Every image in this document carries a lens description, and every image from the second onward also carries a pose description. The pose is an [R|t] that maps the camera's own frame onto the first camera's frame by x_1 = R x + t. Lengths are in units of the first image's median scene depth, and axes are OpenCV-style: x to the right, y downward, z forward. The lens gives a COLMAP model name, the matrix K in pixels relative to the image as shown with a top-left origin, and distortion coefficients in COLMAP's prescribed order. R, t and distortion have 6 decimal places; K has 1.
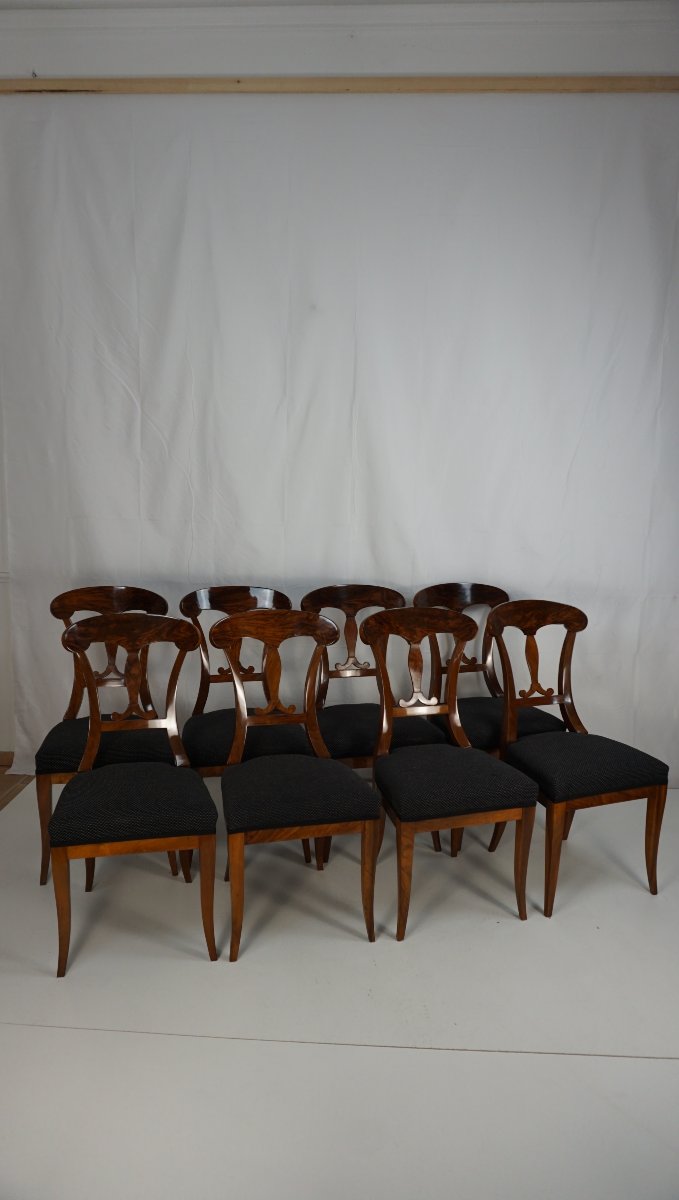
lens RADIAL K [[809.1, 0, 340.6], [0, 809.1, 595.3], [0, 0, 1]] dist [-0.047280, 0.038605]
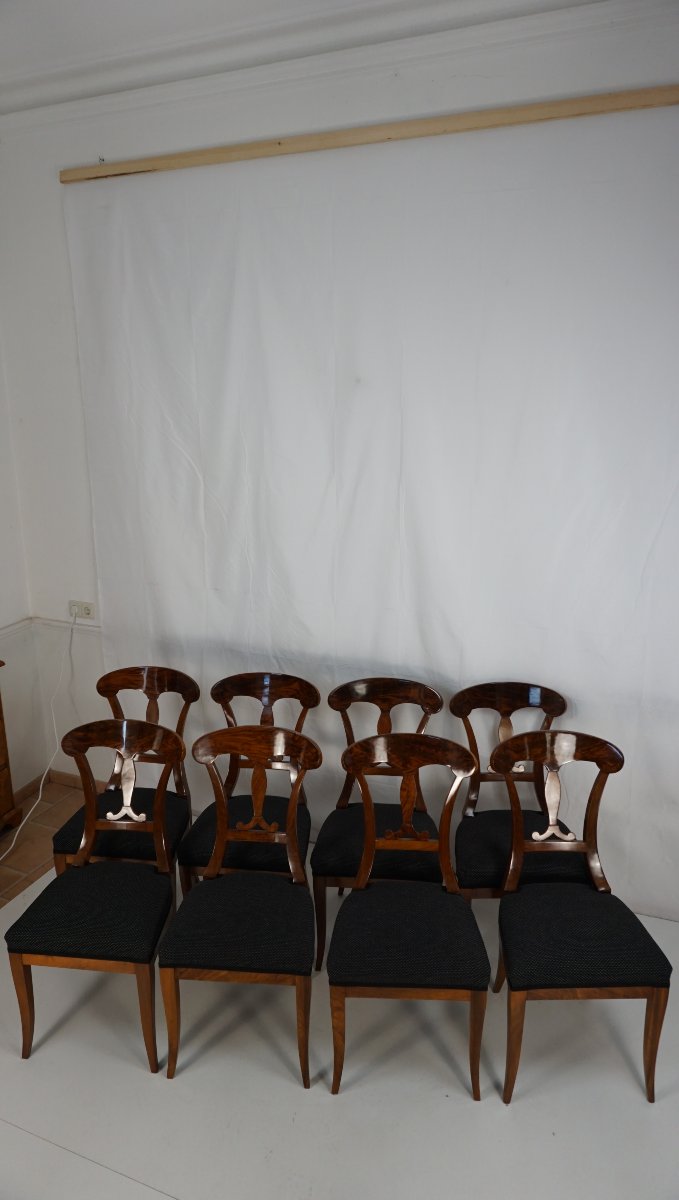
lens RADIAL K [[809.1, 0, 340.6], [0, 809.1, 595.3], [0, 0, 1]] dist [-0.047280, 0.038605]
pose [[0.938088, 0.060389, -0.341094, 0.306582], [-0.030085, 0.995170, 0.093446, -0.216582], [0.345089, -0.077399, 0.935373, 0.112059]]
